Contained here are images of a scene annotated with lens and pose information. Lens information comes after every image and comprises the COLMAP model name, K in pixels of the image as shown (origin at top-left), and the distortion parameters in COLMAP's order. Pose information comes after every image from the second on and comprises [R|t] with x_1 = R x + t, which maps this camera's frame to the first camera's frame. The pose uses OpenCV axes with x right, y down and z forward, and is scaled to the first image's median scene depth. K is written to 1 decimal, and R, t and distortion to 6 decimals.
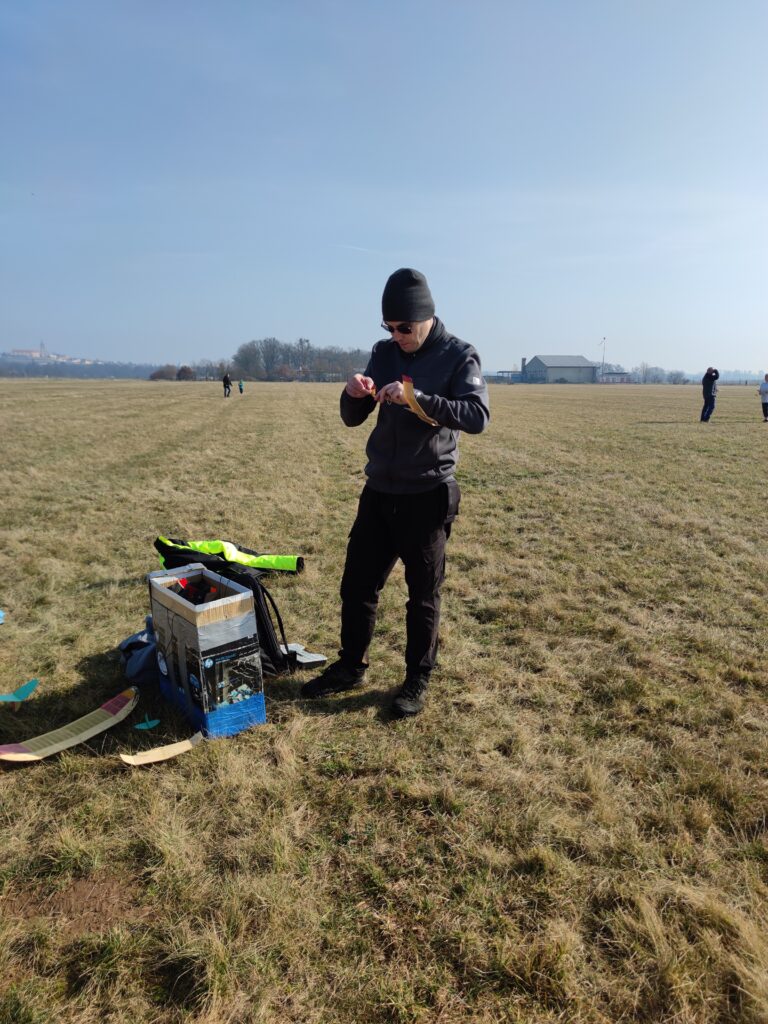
lens RADIAL K [[727.1, 0, 381.3], [0, 727.1, 513.0], [0, 0, 1]] dist [0.043154, 0.001908]
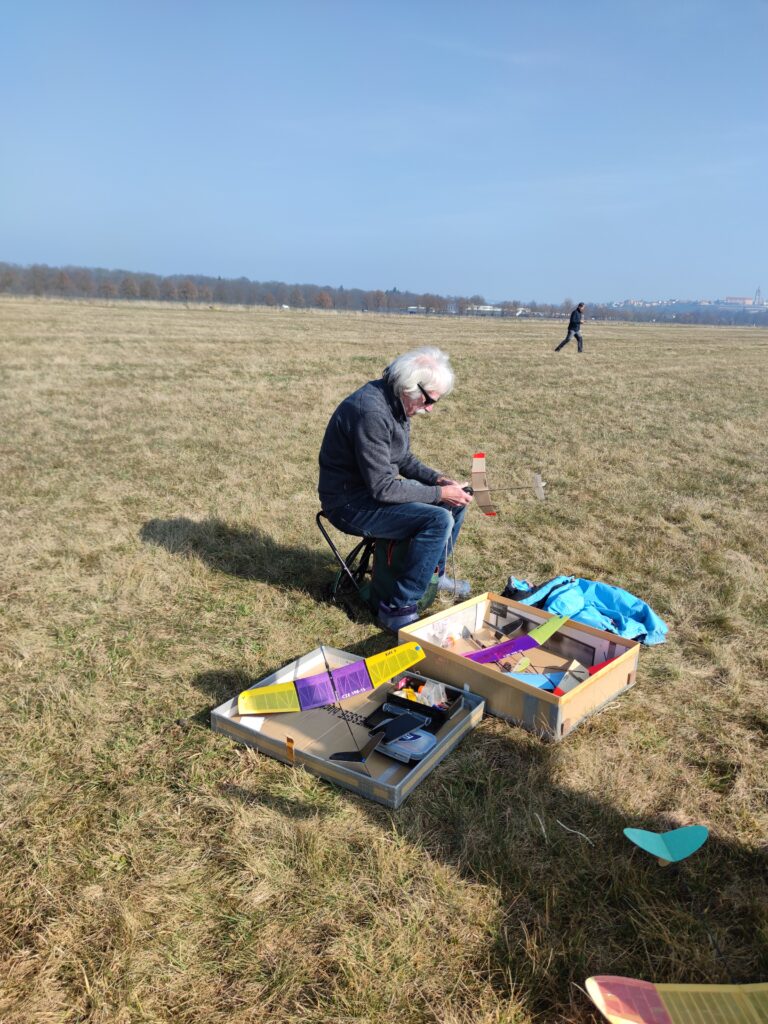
lens RADIAL K [[727.1, 0, 381.8], [0, 727.1, 512.5], [0, 0, 1]] dist [0.043154, 0.001908]
pose [[0.639511, 0.225120, -0.735083, -0.096043], [-0.176342, 0.973626, 0.144759, -0.013413], [0.748284, 0.037051, 0.662343, 0.158057]]
